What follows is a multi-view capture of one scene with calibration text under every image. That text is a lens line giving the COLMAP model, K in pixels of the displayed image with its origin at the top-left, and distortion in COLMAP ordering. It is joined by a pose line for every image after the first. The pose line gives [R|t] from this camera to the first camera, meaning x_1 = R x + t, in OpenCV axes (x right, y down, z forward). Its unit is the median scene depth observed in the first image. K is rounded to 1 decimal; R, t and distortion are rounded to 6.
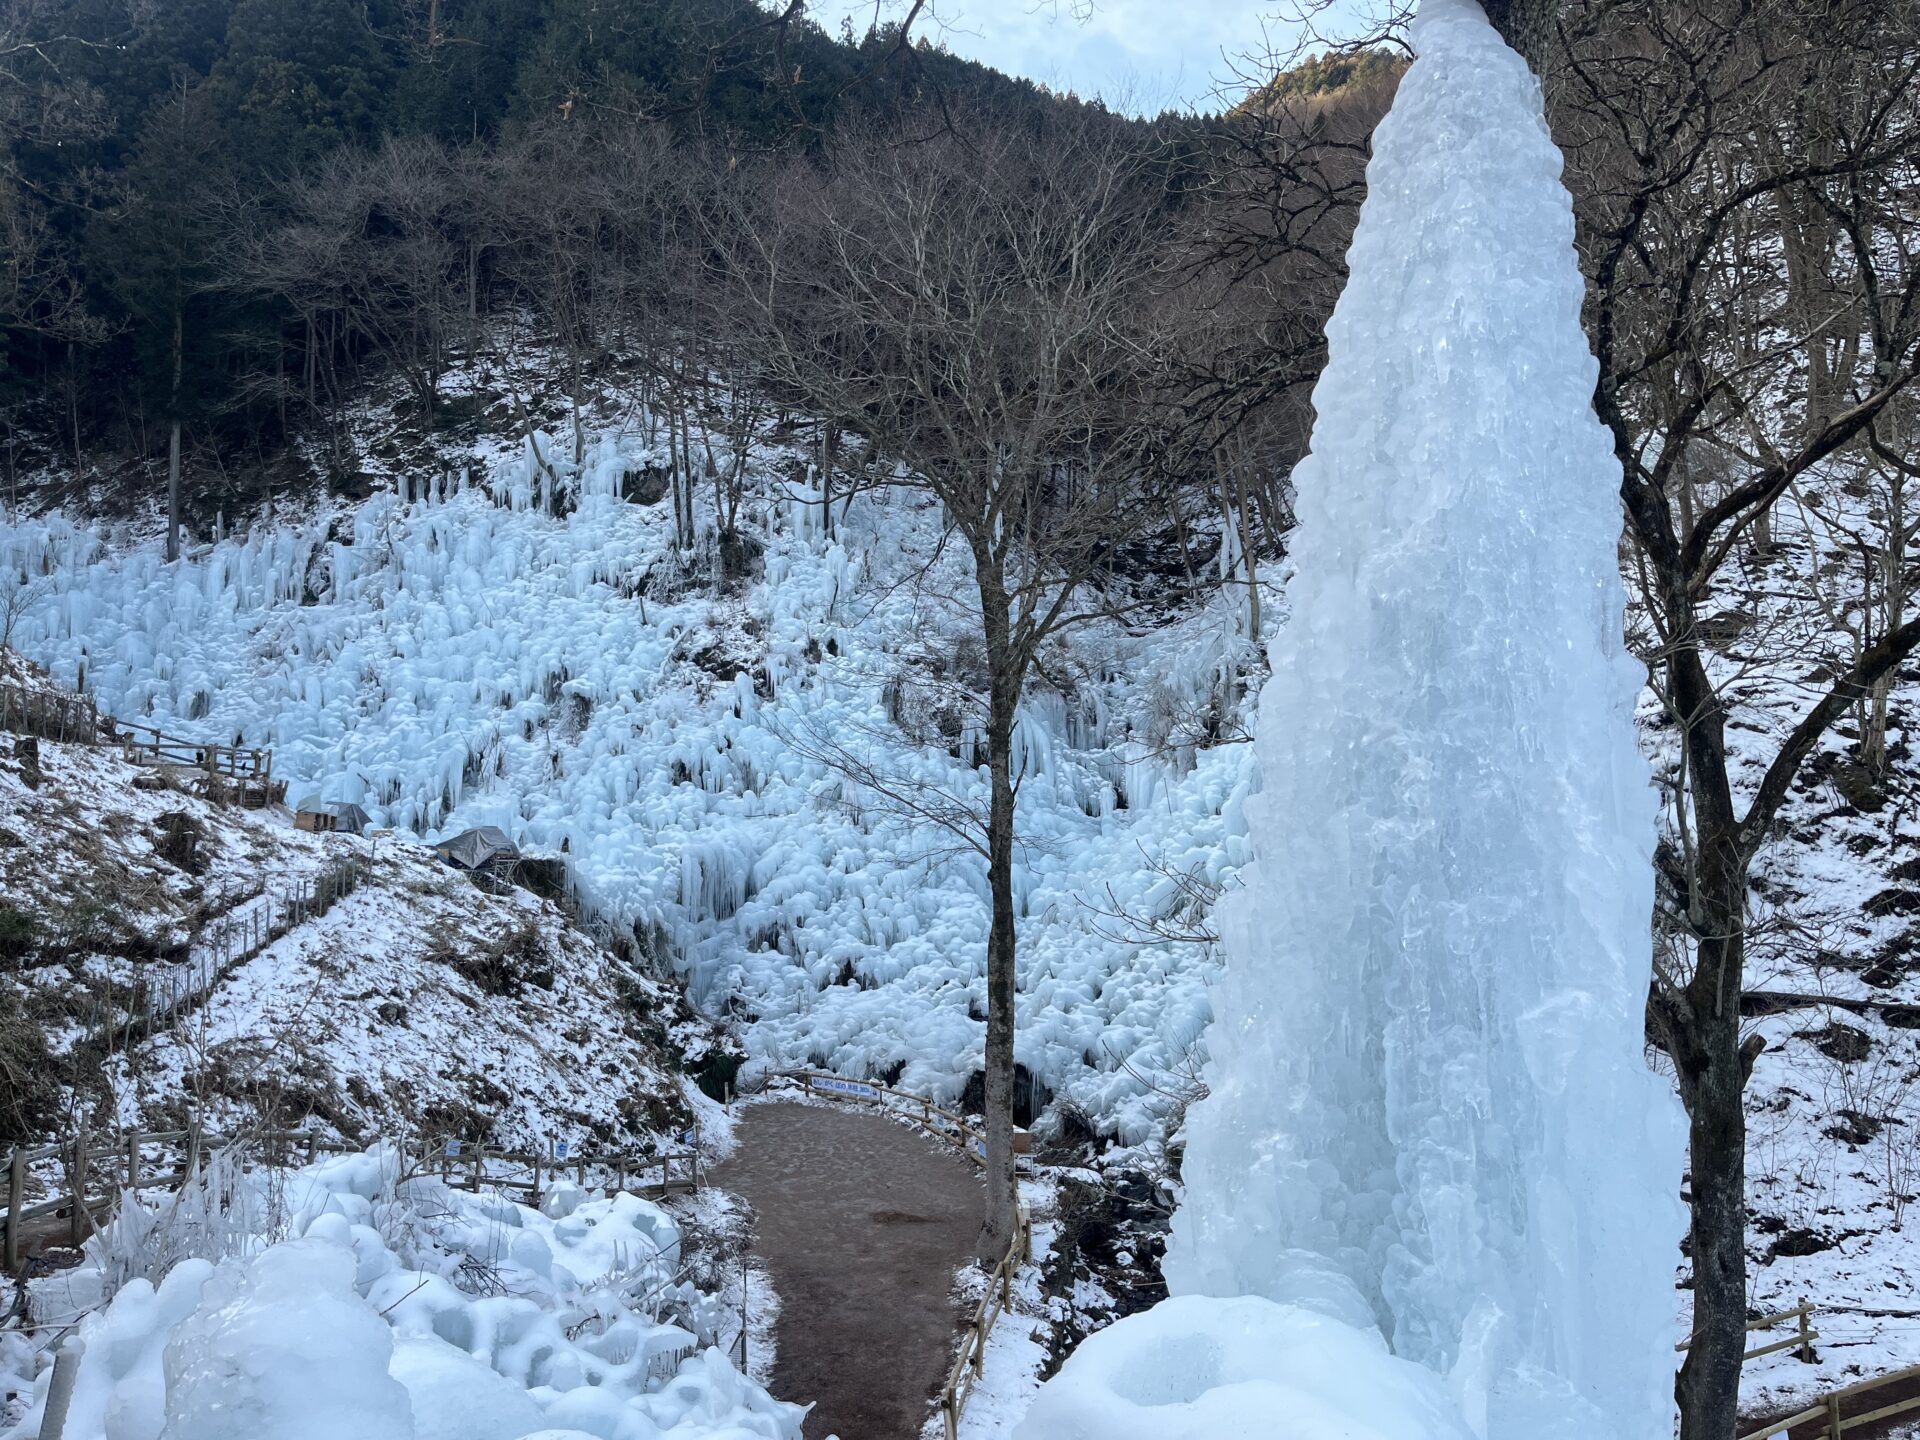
lens RADIAL K [[1449.2, 0, 972.3], [0, 1449.2, 717.6], [0, 0, 1]] dist [0.038271, -0.060785]
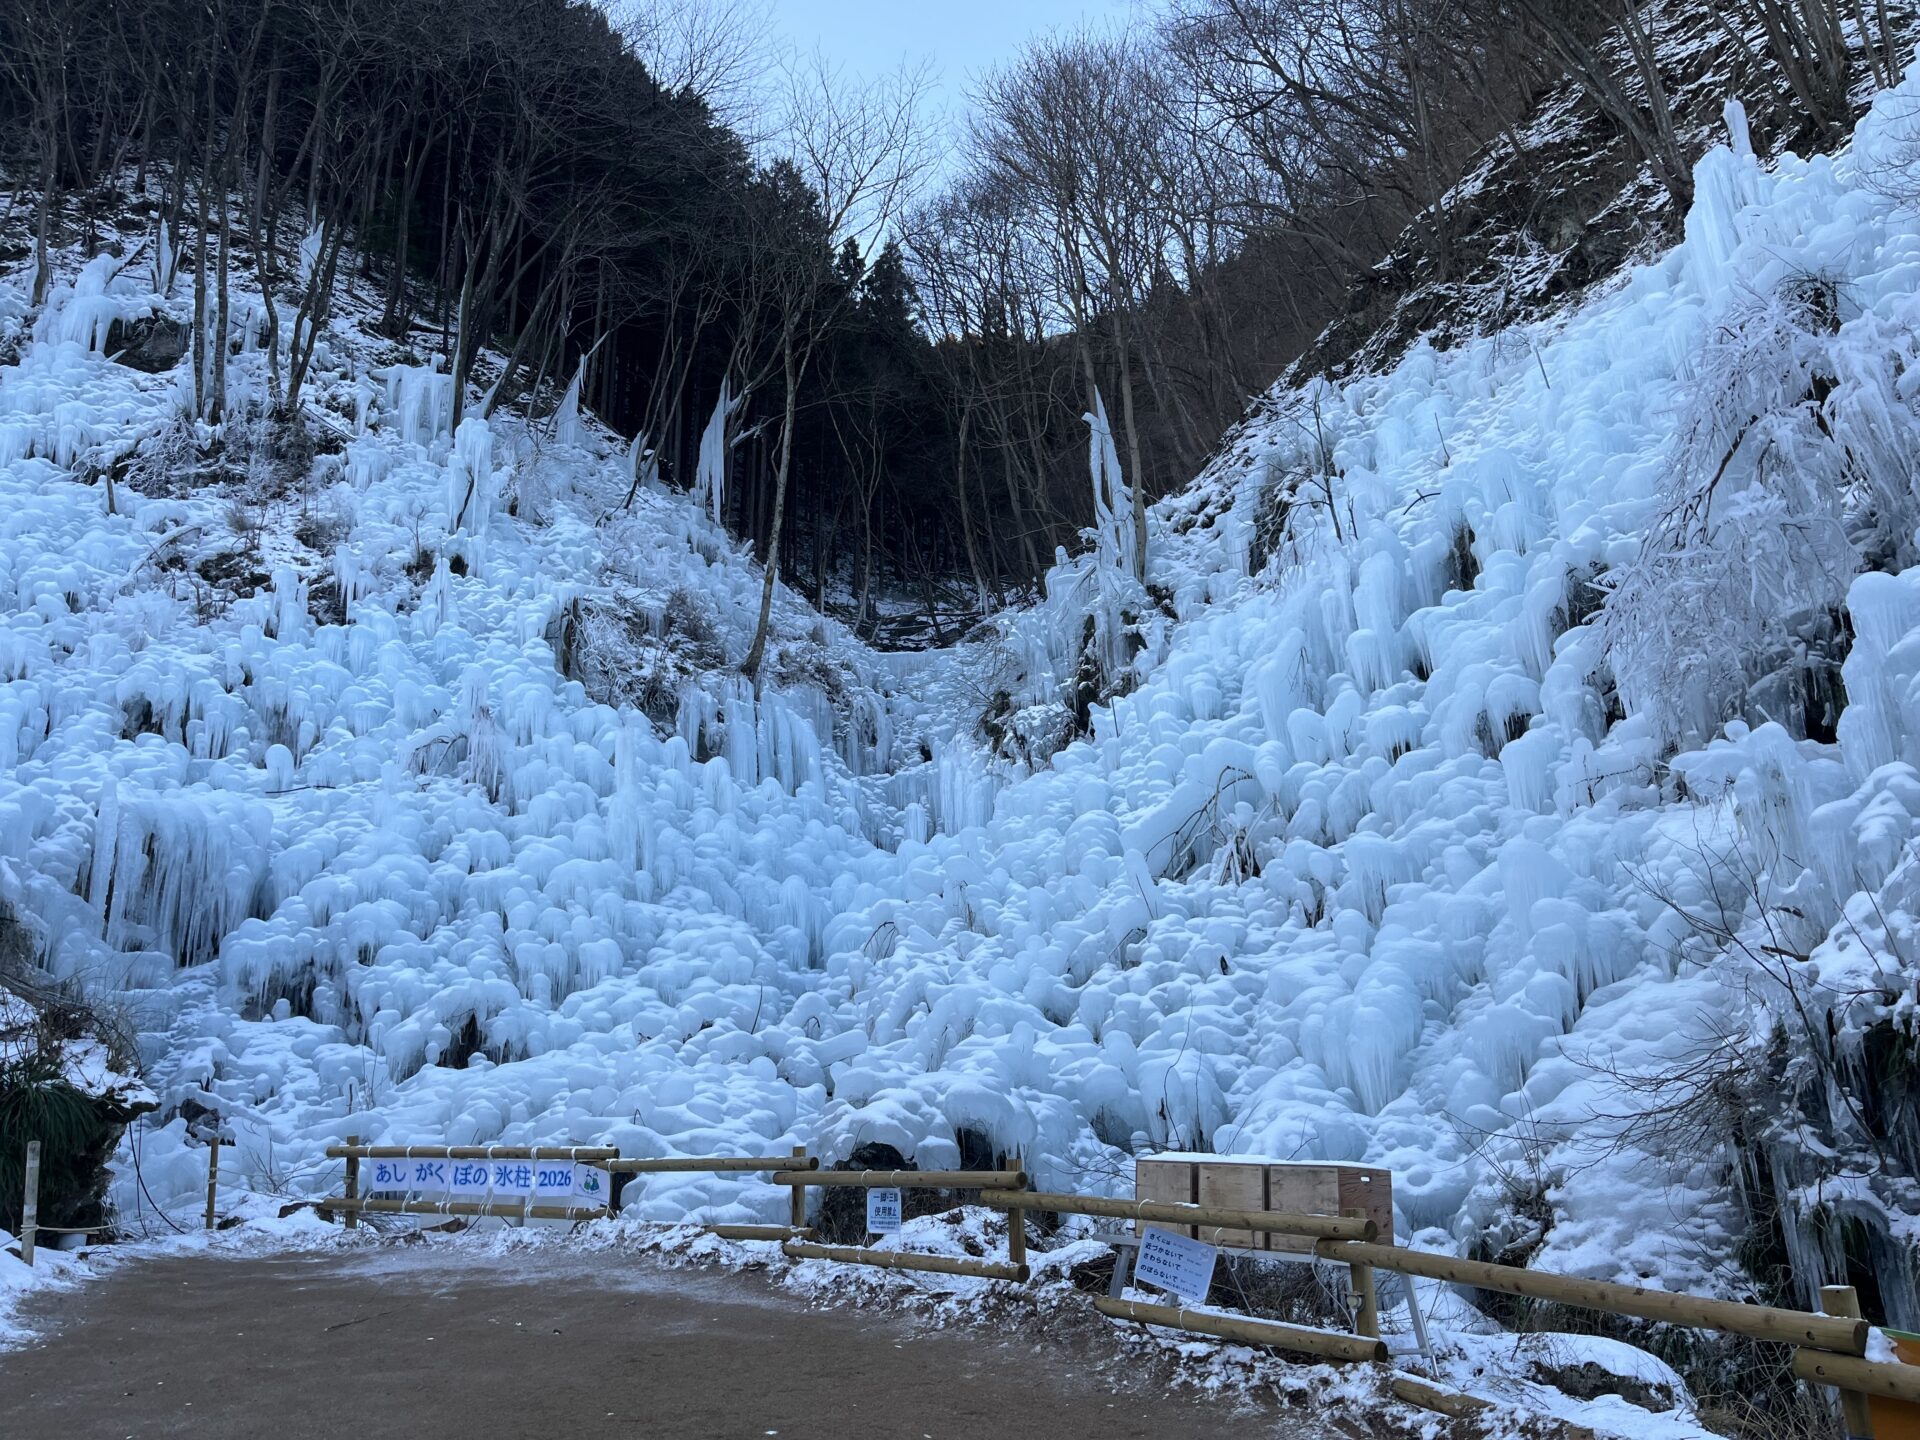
lens RADIAL K [[1449.2, 0, 973.6], [0, 1449.2, 721.4], [0, 0, 1]] dist [0.038271, -0.060785]
pose [[0.965479, 0.046401, 0.256313, -0.043477], [0.004826, 0.980650, -0.195709, 0.134442], [-0.260434, 0.190190, 0.946574, 0.401185]]
